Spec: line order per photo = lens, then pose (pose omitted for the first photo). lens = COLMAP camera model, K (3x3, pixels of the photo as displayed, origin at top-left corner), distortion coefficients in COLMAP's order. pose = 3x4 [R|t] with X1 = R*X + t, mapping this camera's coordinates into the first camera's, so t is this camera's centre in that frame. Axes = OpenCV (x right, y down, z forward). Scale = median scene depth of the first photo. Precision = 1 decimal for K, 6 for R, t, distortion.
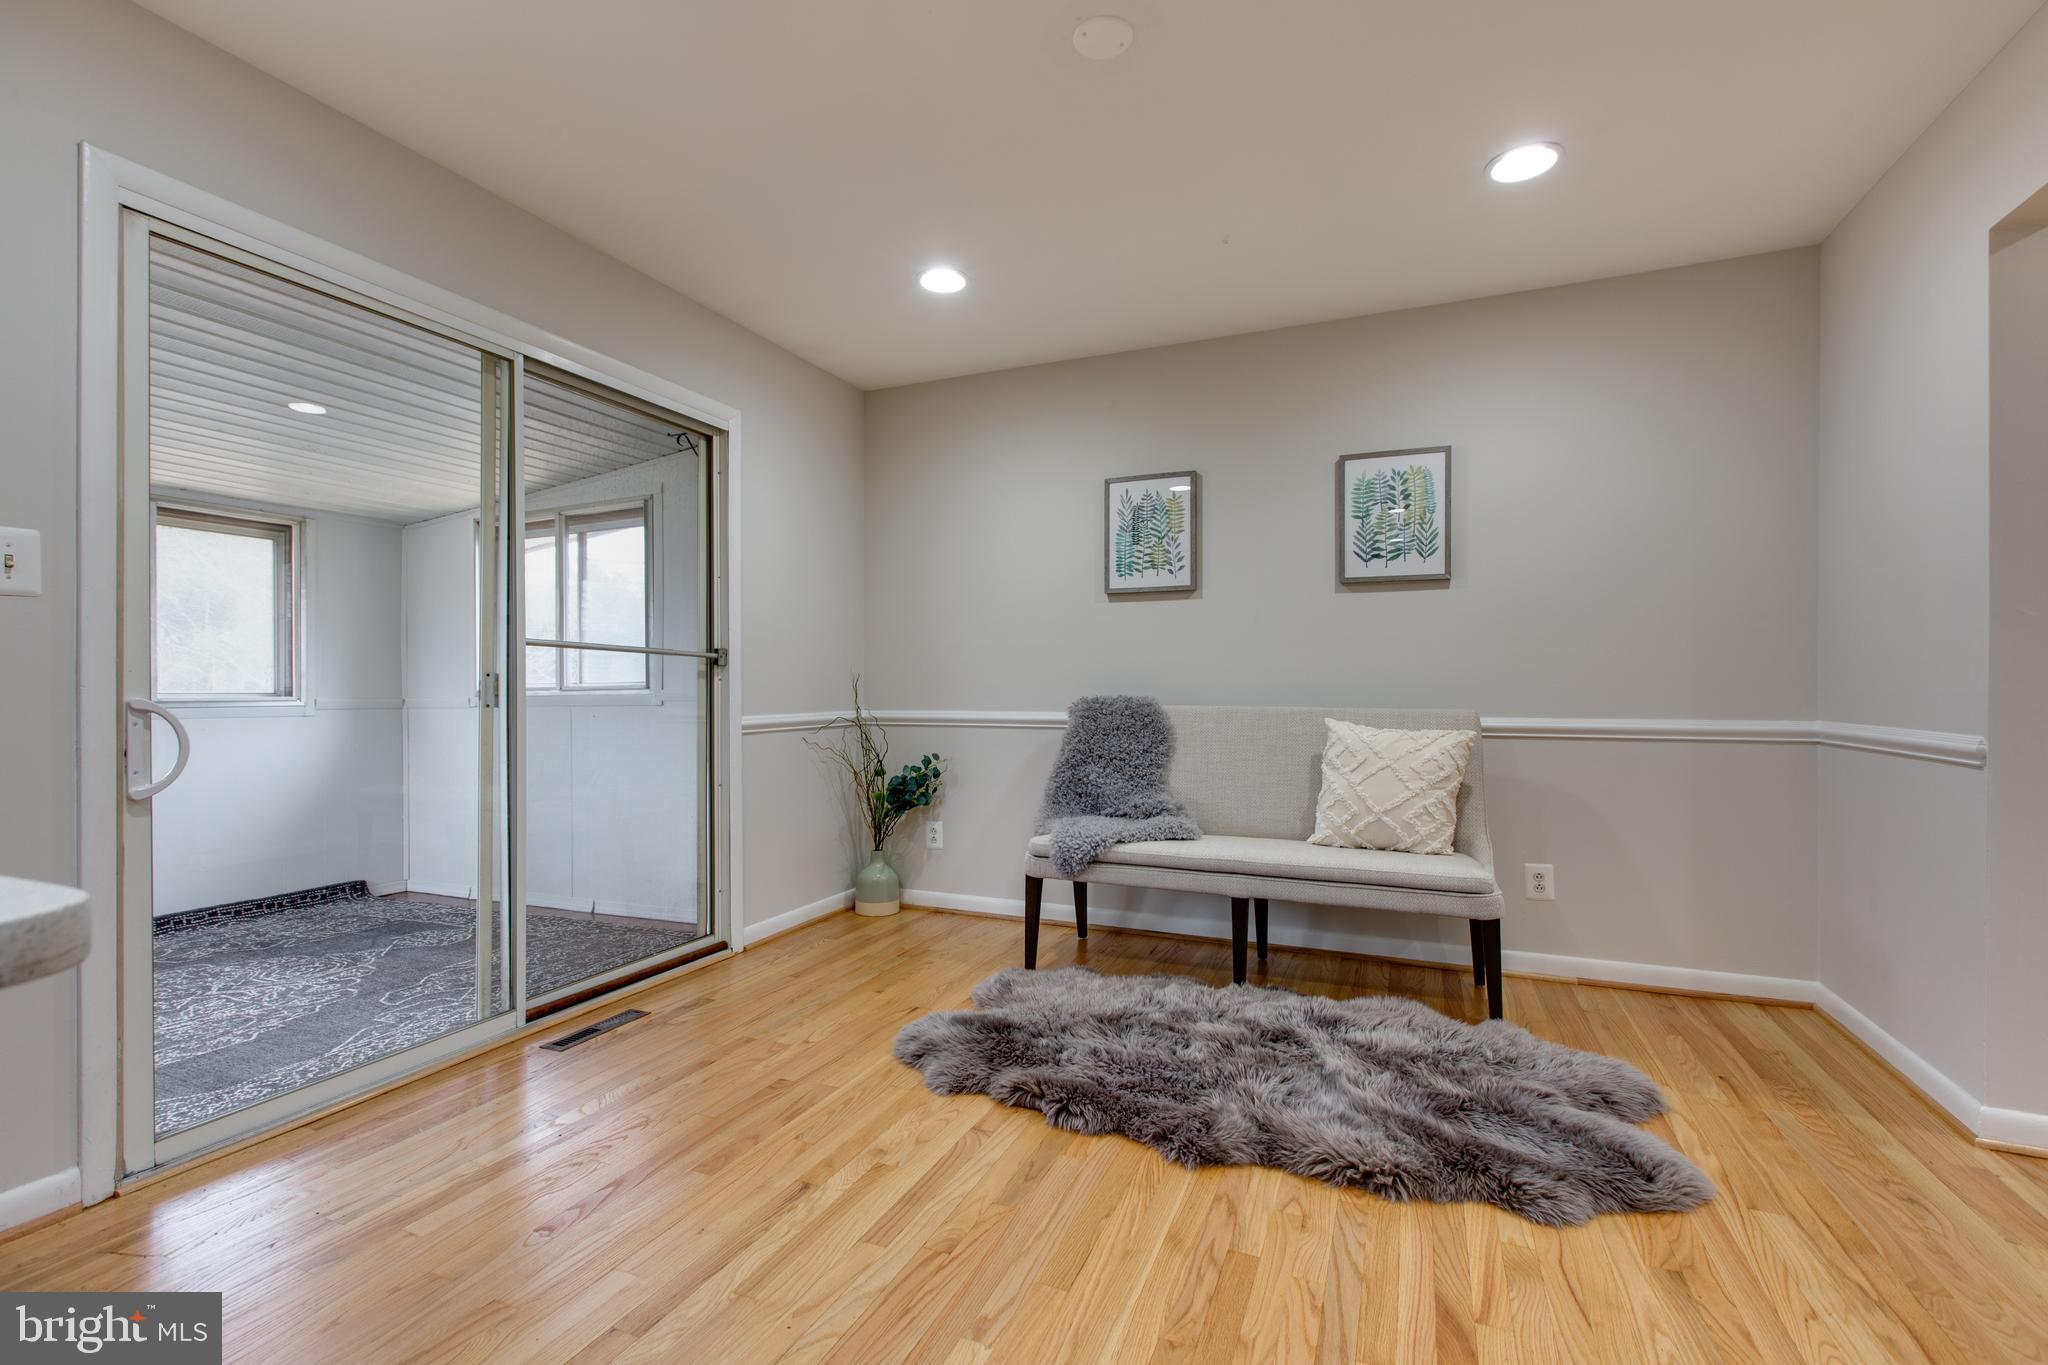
lens RADIAL K [[940.6, 0, 988.2], [0, 940.6, 679.0], [0, 0, 1]] dist [-0.002197, 0.000107]
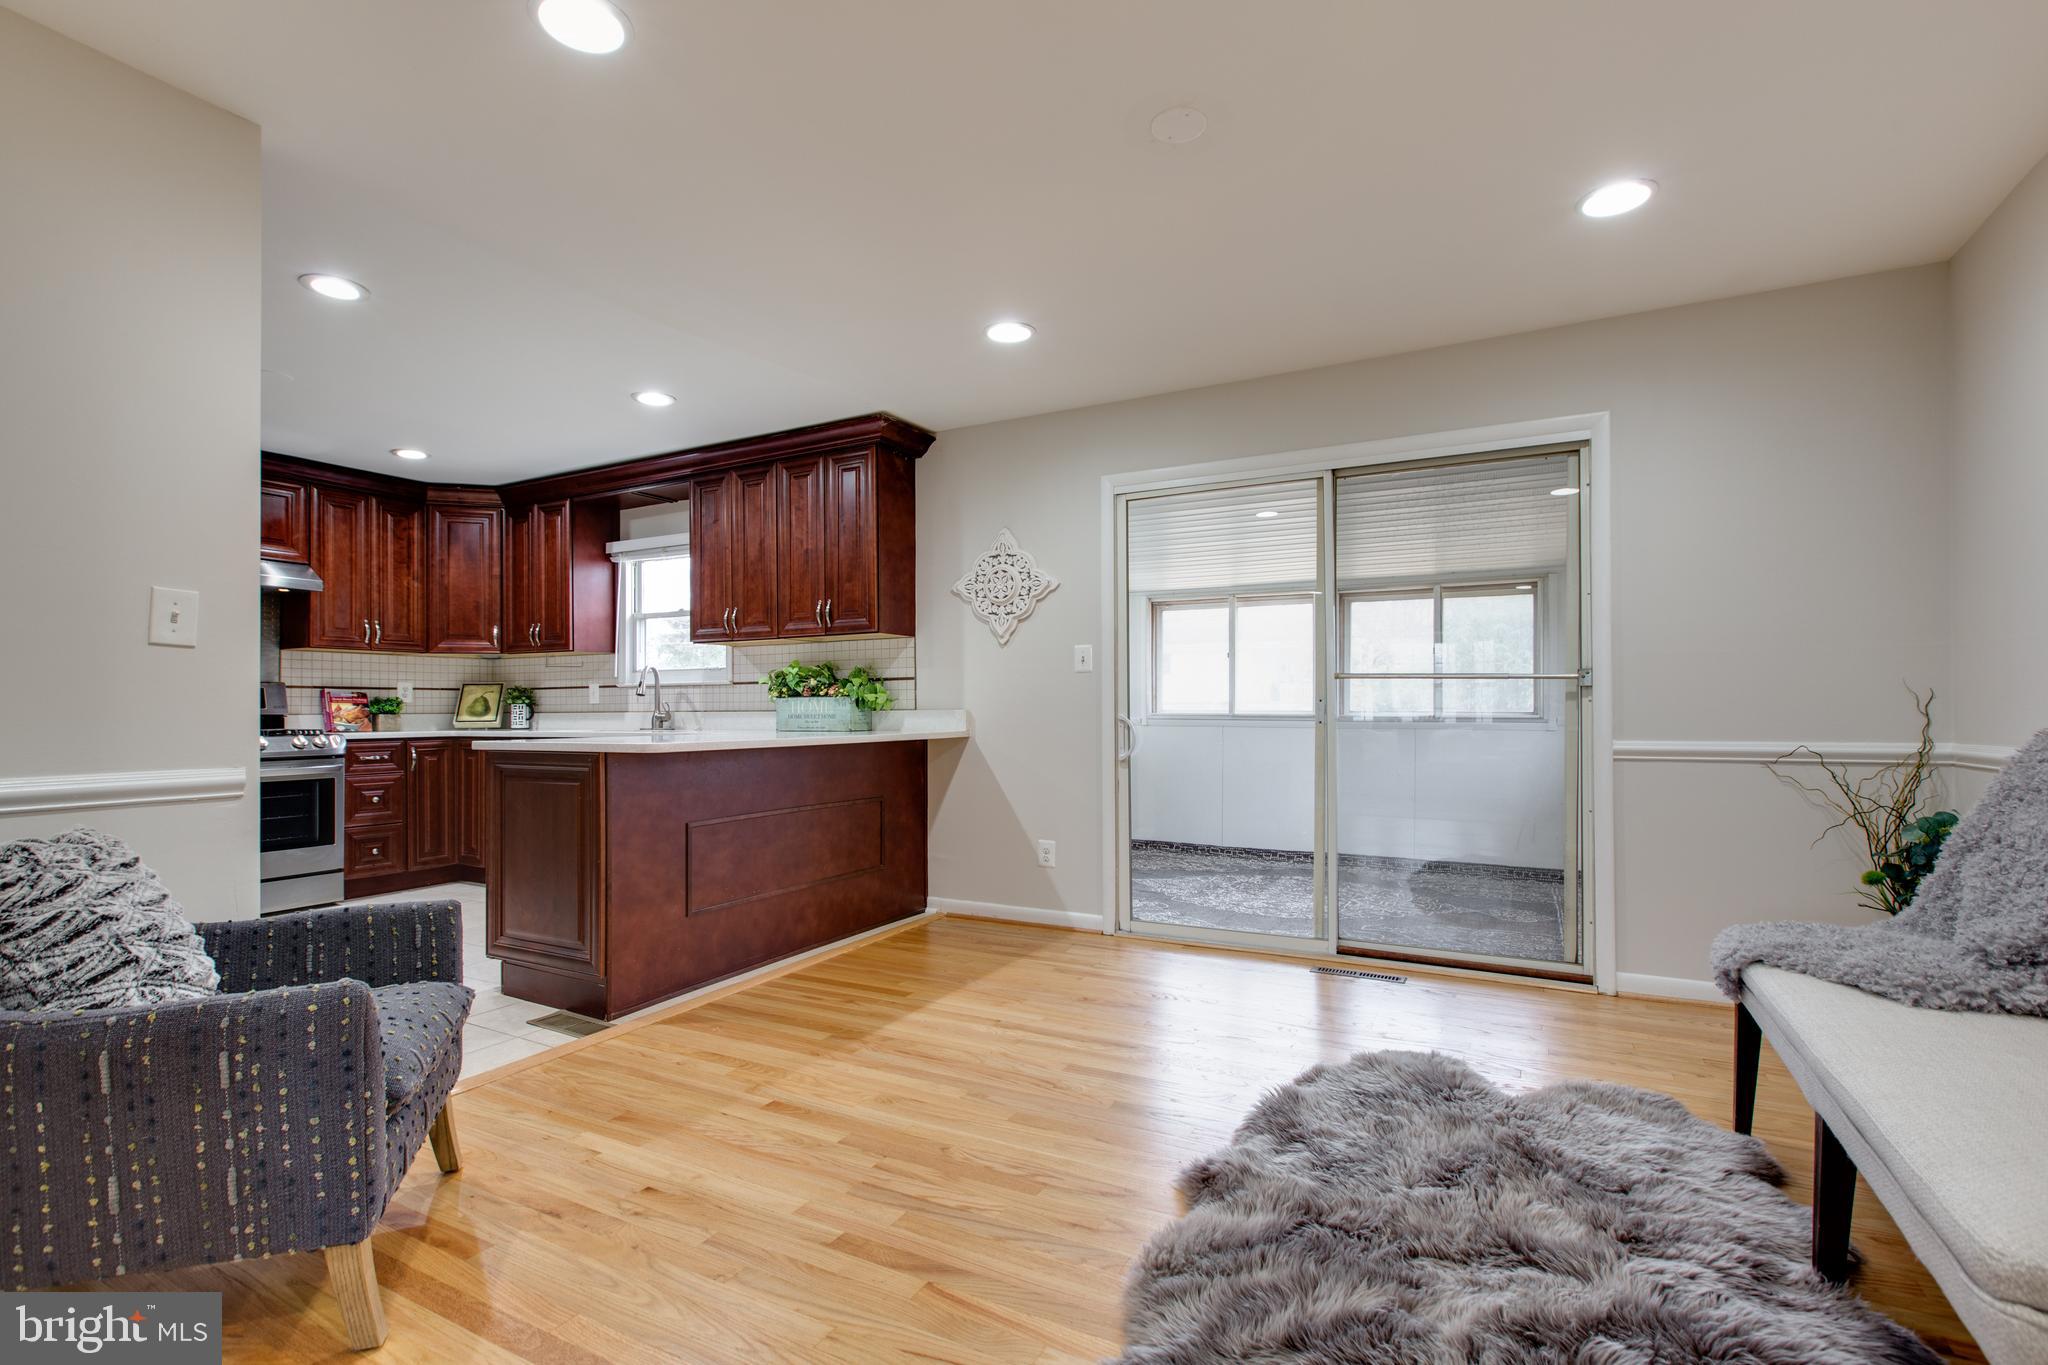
lens RADIAL K [[932.9, 0, 1035.6], [0, 932.9, 703.0], [0, 0, 1]] dist [-0.008100, 0.000279]
pose [[-0.060030, -0.004094, -0.998188, 0.696991], [0.012319, 0.999912, -0.004842, 0.000612], [0.998121, -0.012587, -0.059975, 0.503326]]
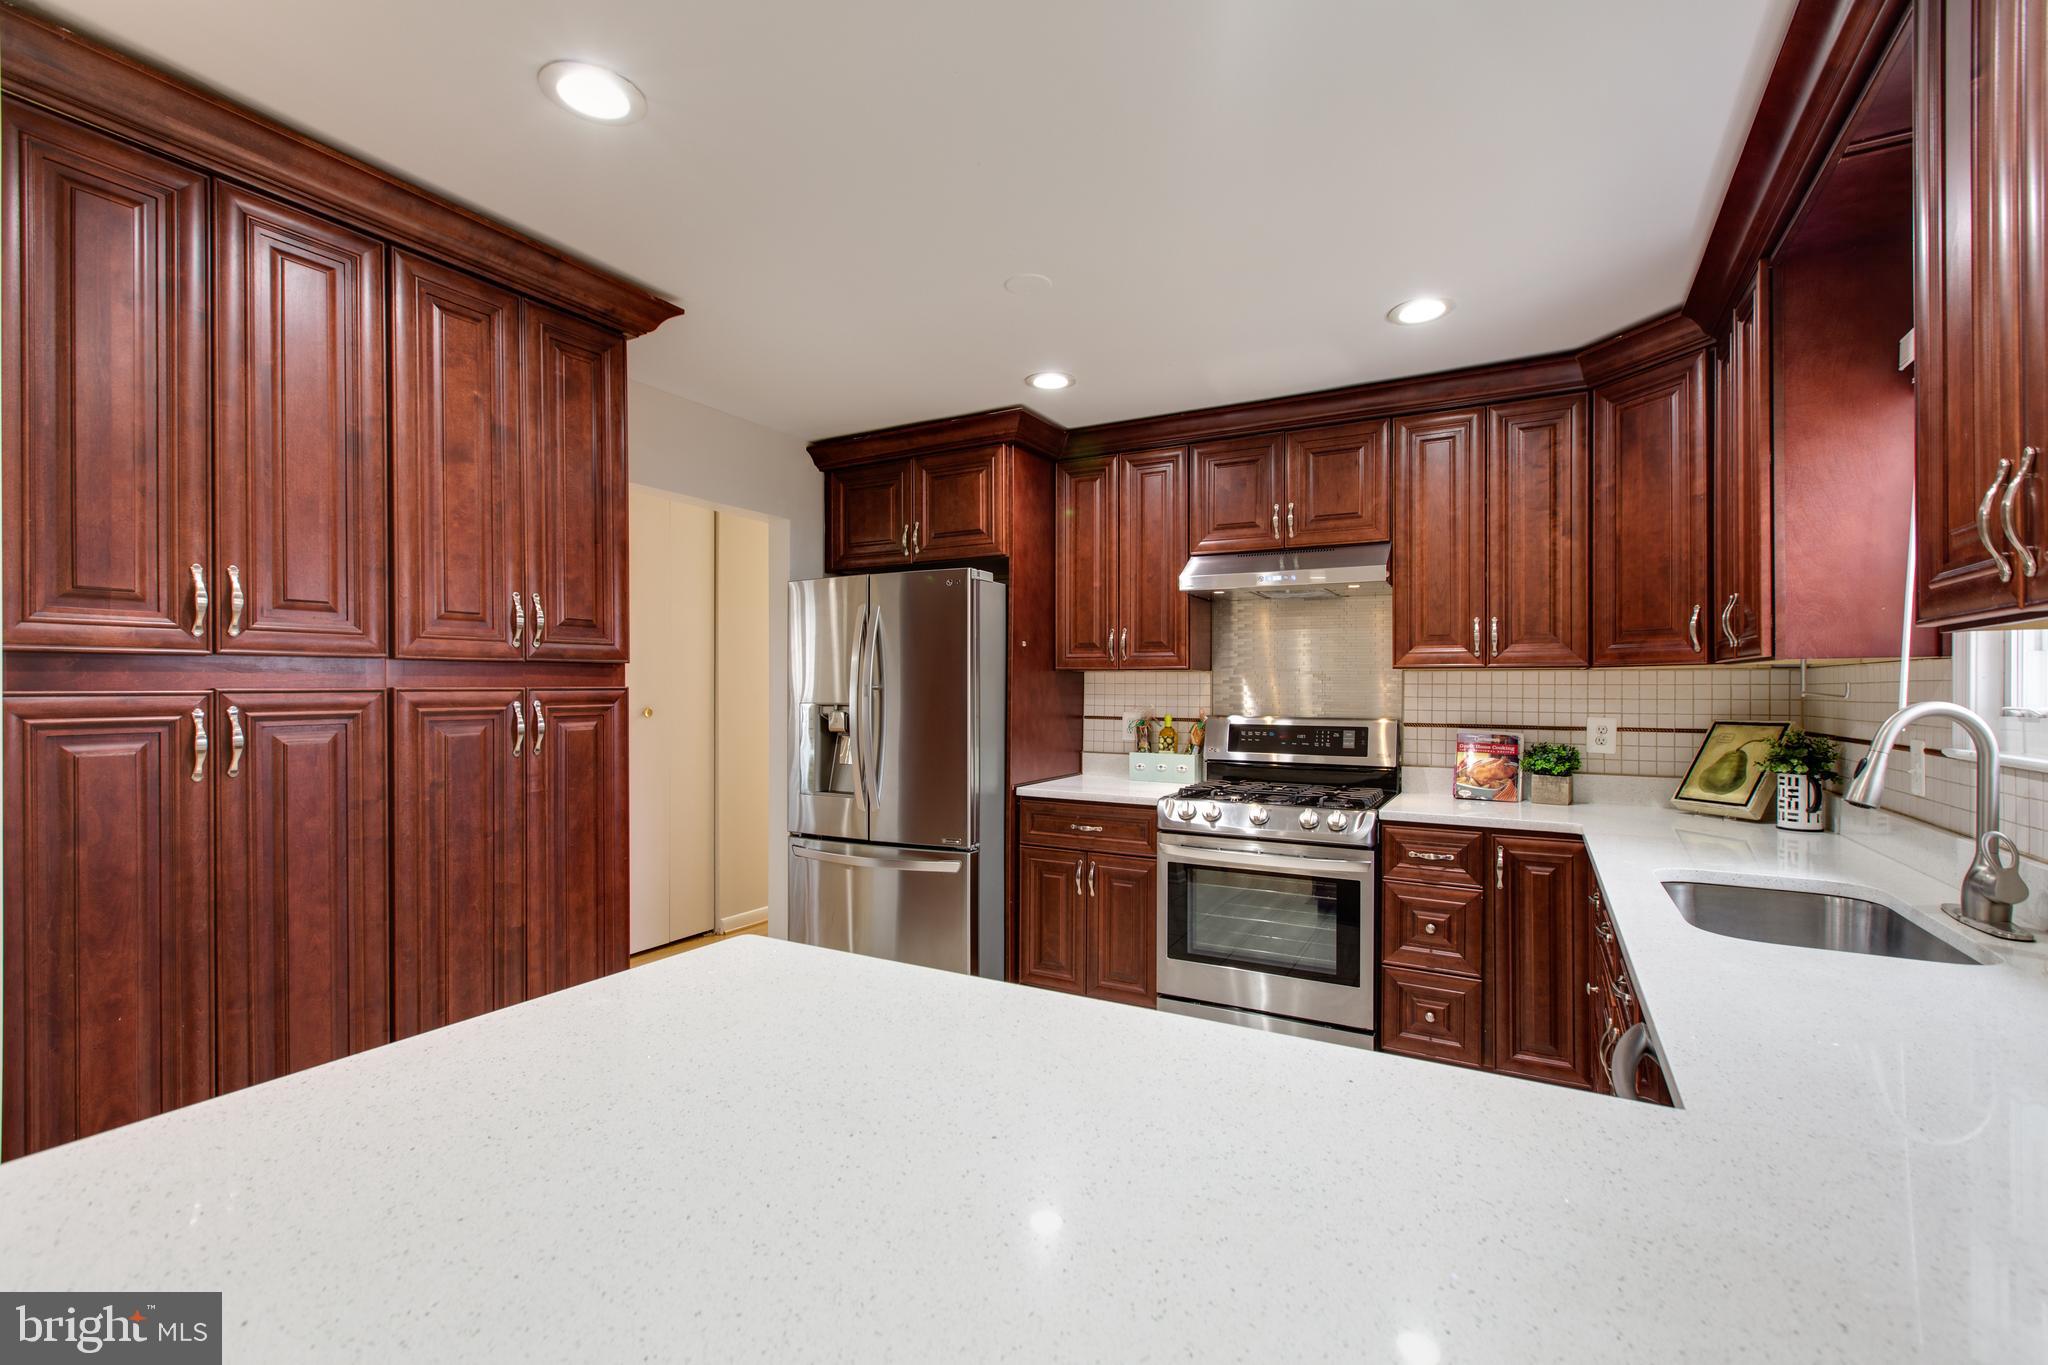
lens RADIAL K [[957.1, 0, 1003.5], [0, 957.1, 687.4], [0, 0, 1]] dist [0.013264, -0.000171]
pose [[-0.996660, 0.000827, 0.081654, -0.363780], [0.000217, 0.999972, -0.007474, -0.080539], [-0.081658, -0.007431, -0.996633, 0.292449]]
